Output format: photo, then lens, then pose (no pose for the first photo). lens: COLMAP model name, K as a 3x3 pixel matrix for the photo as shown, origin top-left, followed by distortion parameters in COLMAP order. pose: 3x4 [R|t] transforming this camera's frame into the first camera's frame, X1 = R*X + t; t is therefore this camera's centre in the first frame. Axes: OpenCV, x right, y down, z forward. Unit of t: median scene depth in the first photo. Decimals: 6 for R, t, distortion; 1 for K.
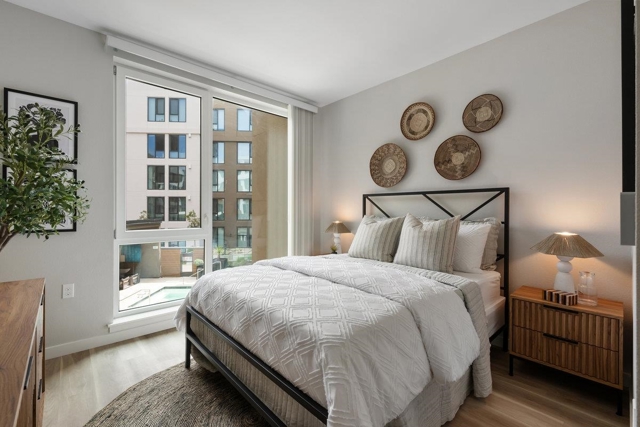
lens RADIAL K [[274.7, 0, 321.0], [0, 274.7, 209.4], [0, 0, 1]] dist [-0.000765, -0.000064]
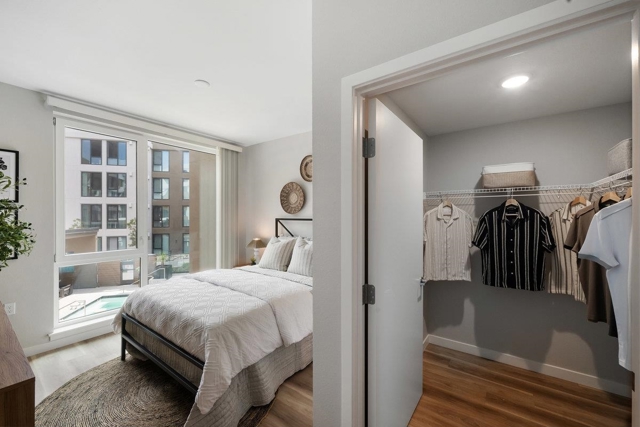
lens RADIAL K [[247.6, 0, 318.2], [0, 247.6, 215.2], [0, 0, 1]] dist [0.000157, 0.000534]
pose [[0.980011, -0.002450, 0.198930, 0.144950], [0.002248, 0.999997, 0.001240, -0.088104], [-0.198933, -0.000768, 0.980013, -0.259313]]
